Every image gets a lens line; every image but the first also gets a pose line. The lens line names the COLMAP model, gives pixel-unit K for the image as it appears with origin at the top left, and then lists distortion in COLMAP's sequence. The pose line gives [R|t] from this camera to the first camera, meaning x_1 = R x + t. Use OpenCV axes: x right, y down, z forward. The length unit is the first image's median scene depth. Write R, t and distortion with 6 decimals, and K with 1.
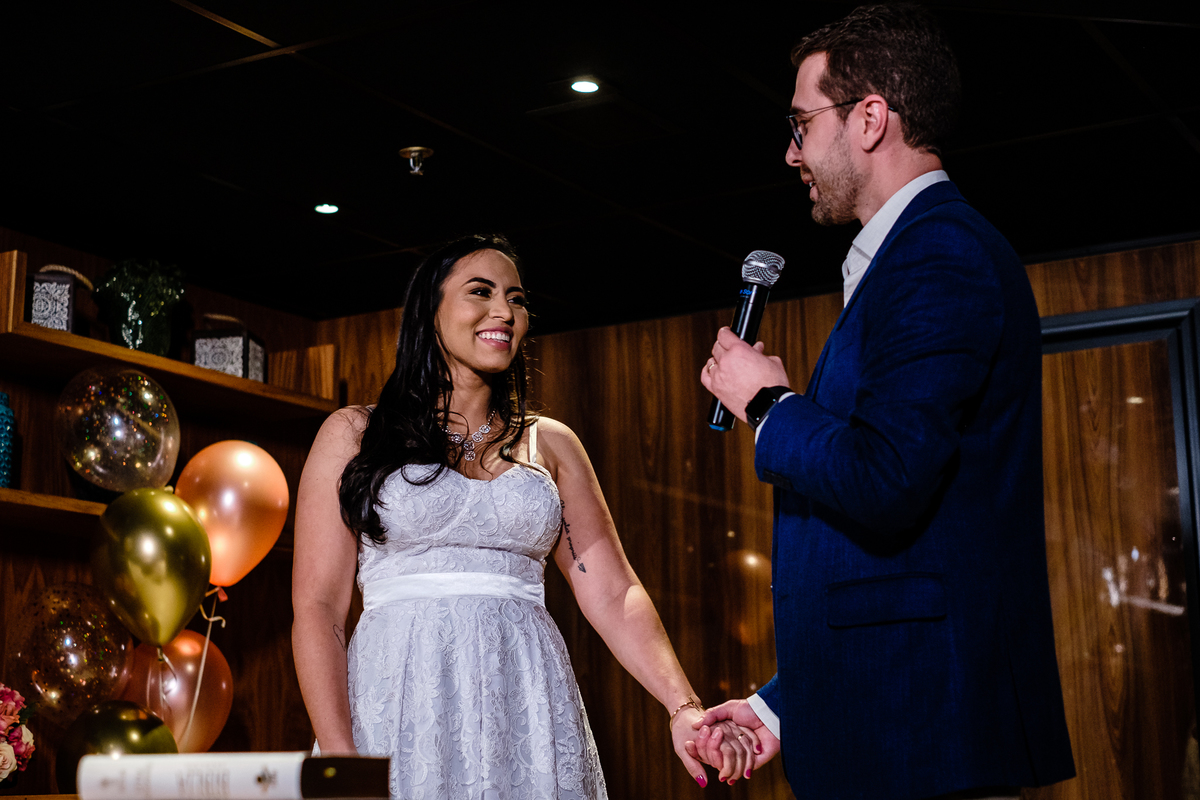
lens RADIAL K [[1912.3, 0, 600.0], [0, 1912.3, 400.0], [0, 0, 1]] dist [-0.028565, -0.009902]
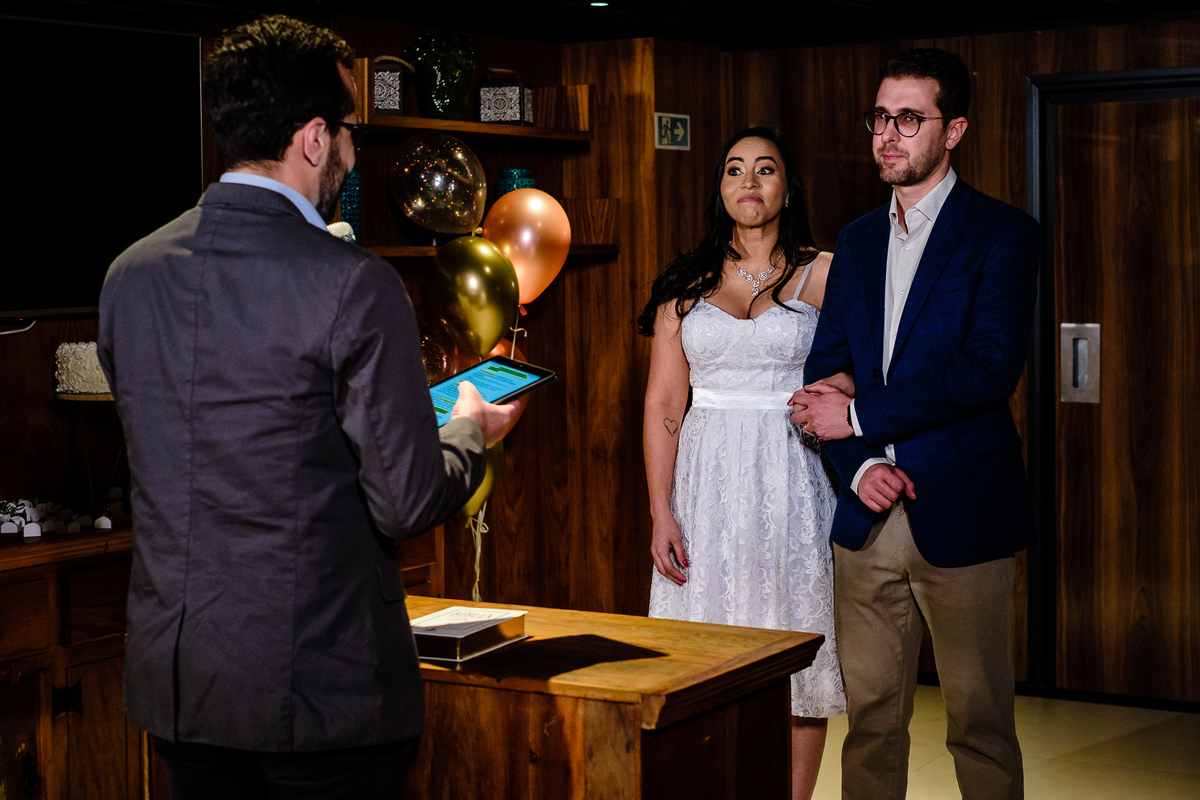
lens RADIAL K [[1864.0, 0, 600.0], [0, 1864.0, 400.0], [0, 0, 1]] dist [-0.116317, 0.011533]
pose [[0.998122, 0.005221, -0.061039, -0.067989], [0.010531, 0.966908, 0.254907, -0.159030], [0.060350, -0.255071, 0.965037, -0.227764]]
